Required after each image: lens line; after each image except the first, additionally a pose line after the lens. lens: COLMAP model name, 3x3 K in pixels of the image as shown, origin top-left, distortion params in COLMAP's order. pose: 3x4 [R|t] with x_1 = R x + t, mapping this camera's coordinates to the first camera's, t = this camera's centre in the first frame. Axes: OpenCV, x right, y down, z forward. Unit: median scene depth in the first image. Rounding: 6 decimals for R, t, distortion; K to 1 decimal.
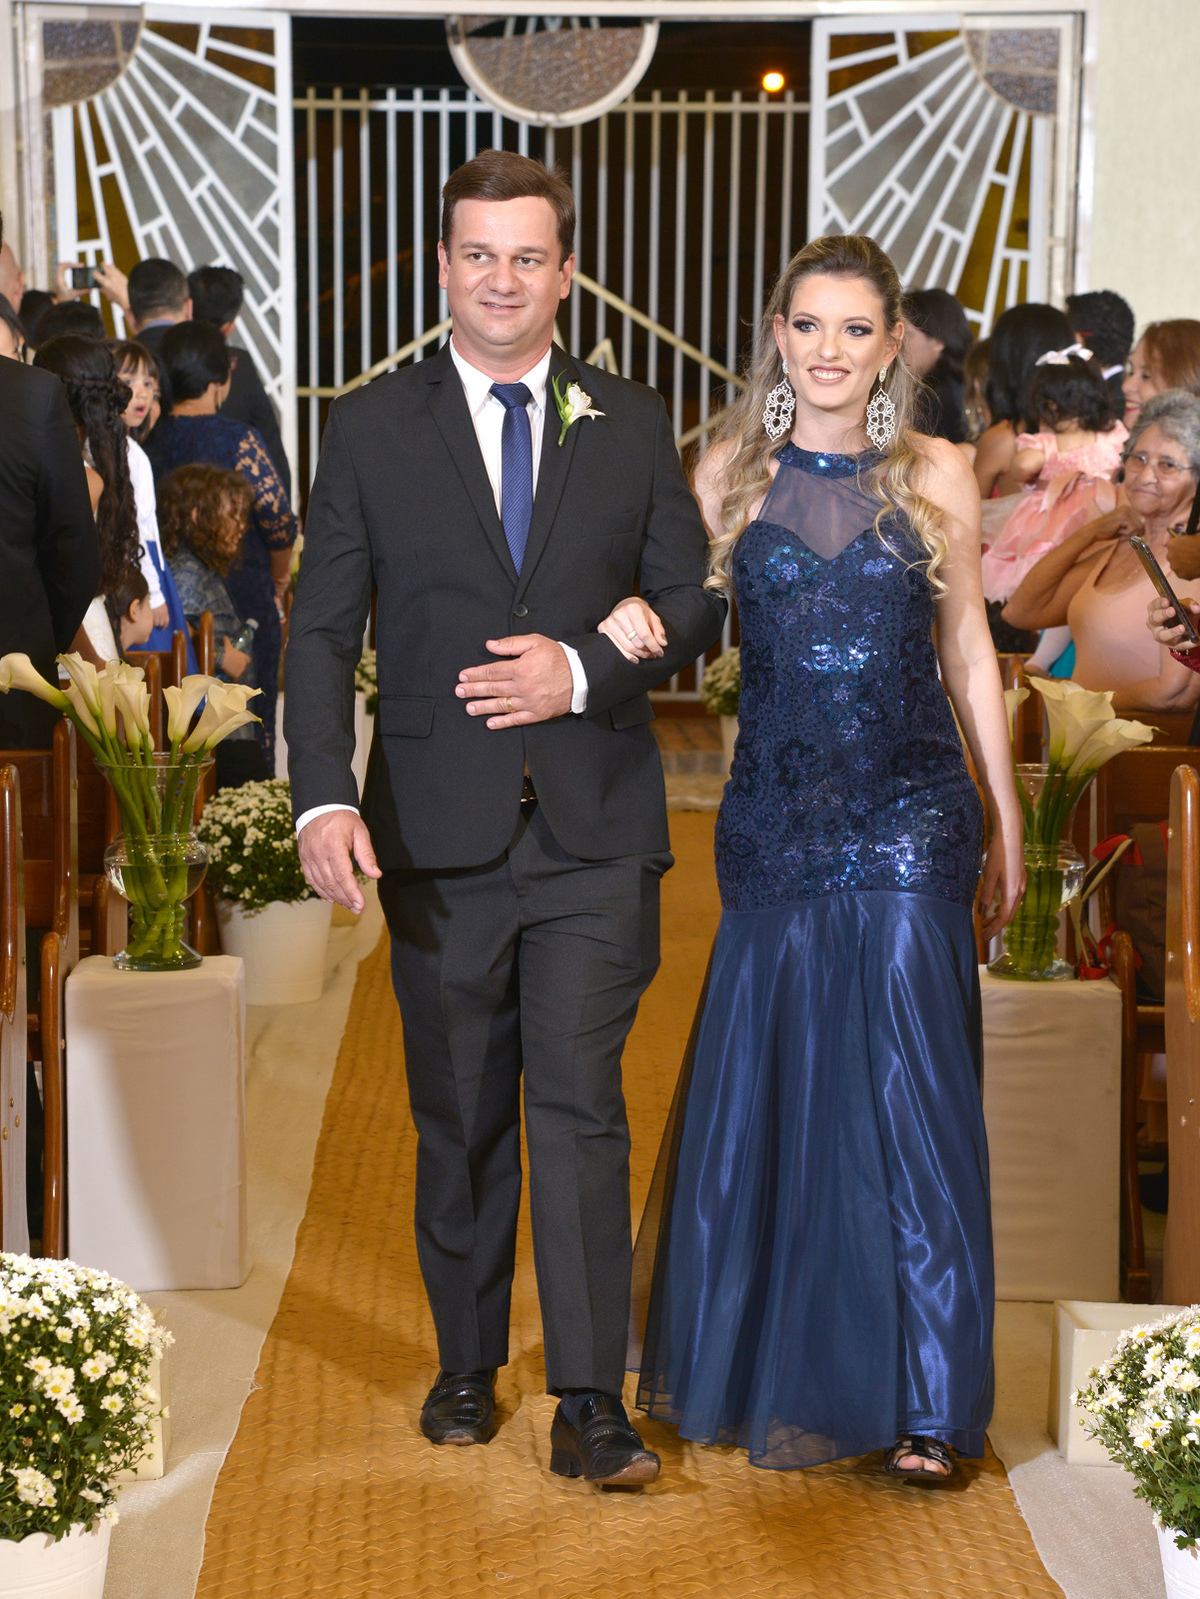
lens RADIAL K [[4414.8, 0, 607.1], [0, 4414.8, 828.0], [0, 0, 1]] dist [0.679887, 0.503690]
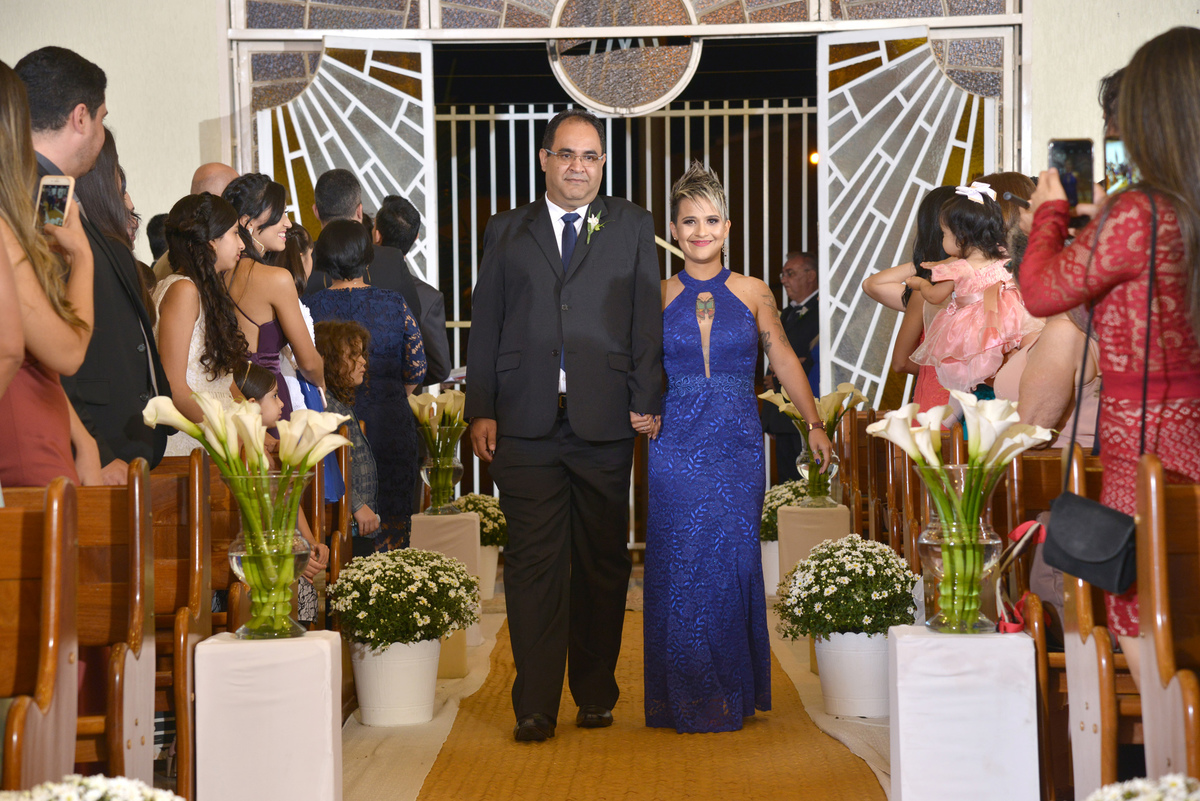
lens RADIAL K [[3242.6, 0, 600.0], [0, 3242.6, 400.5], [0, 0, 1]] dist [0.902124, 0.618833]
pose [[0.999211, -0.020544, -0.033979, 0.021061], [0.017070, 0.994885, -0.099558, 0.047574], [0.035850, 0.098899, 0.994451, 0.052278]]
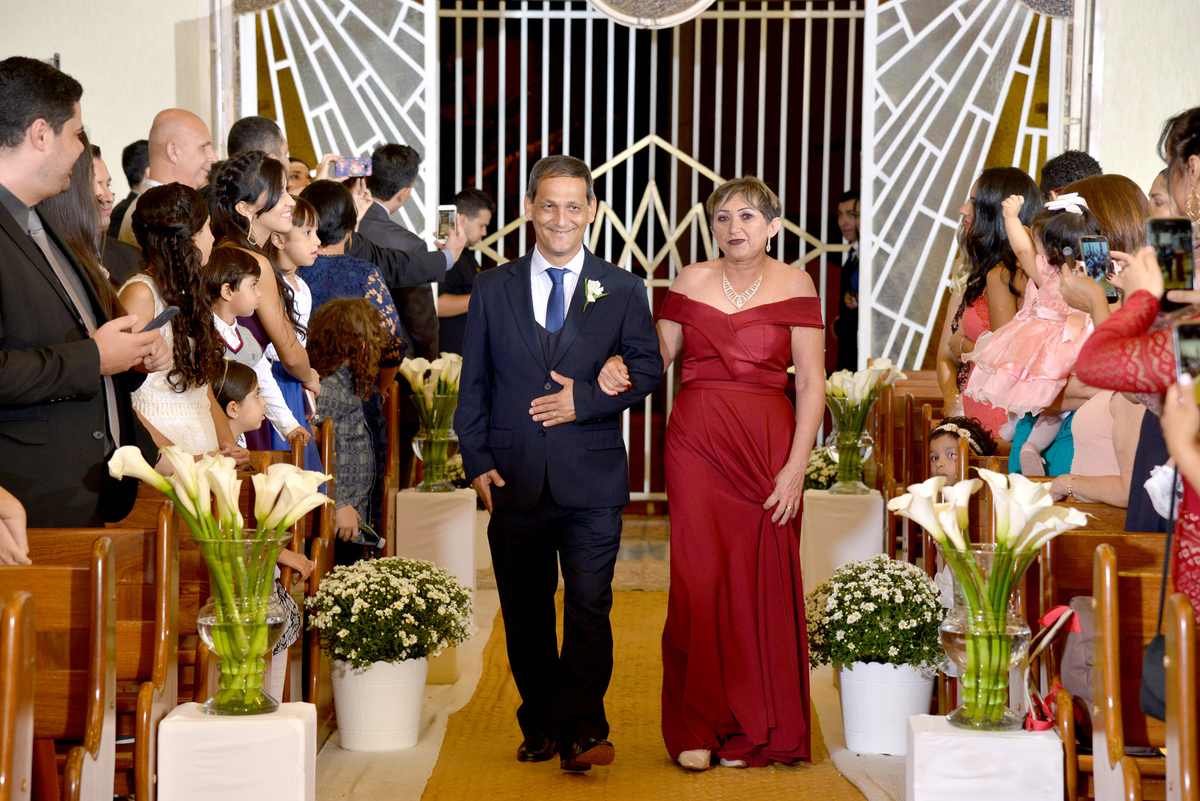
lens RADIAL K [[3661.3, 0, 600.0], [0, 3661.3, 400.5], [0, 0, 1]] dist [1.088611, 1.038654]
pose [[0.999173, 0.004811, -0.040363, 0.027007], [-0.007174, 0.998256, -0.058597, 0.004919], [0.040011, 0.058838, 0.997465, 0.012559]]
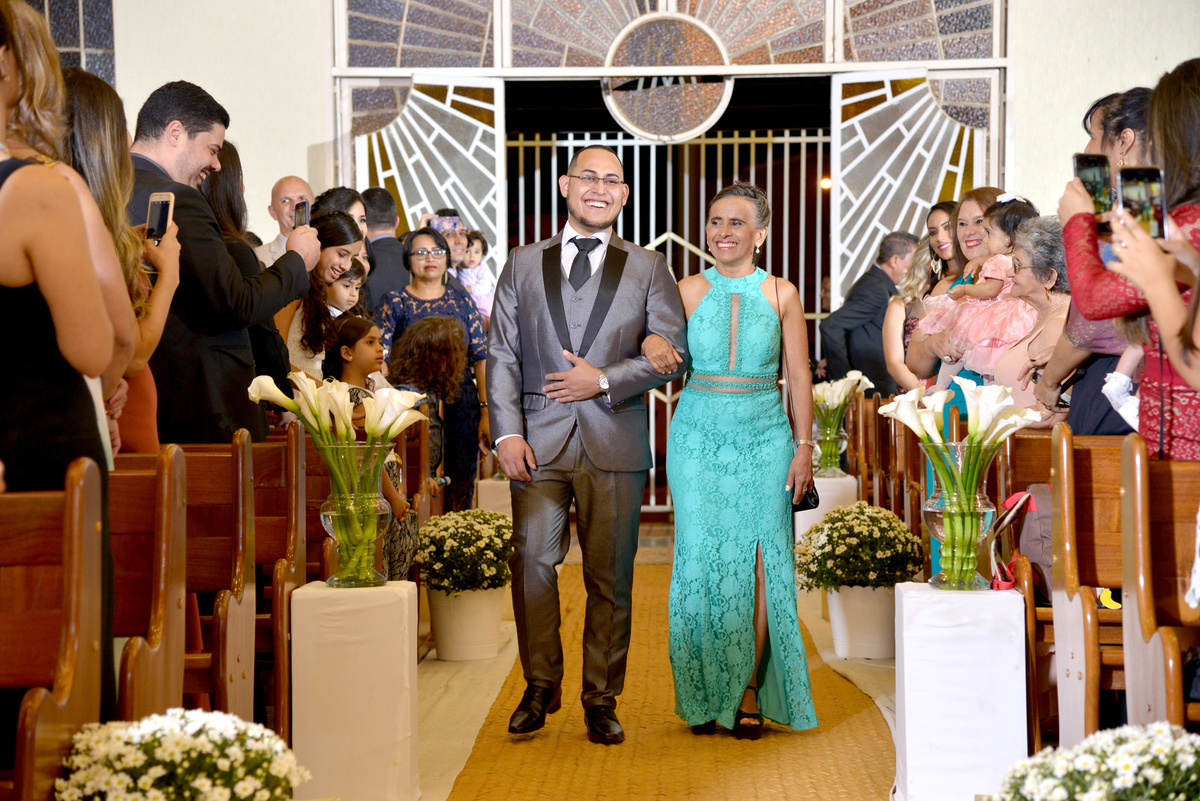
lens RADIAL K [[2702.5, 0, 600.0], [0, 2702.5, 400.5], [0, 0, 1]] dist [0.667517, 0.217409]
pose [[0.998710, -0.010704, -0.049628, 0.019301], [0.005989, 0.995535, -0.094200, 0.044658], [0.050415, 0.093781, 0.994316, 0.088348]]
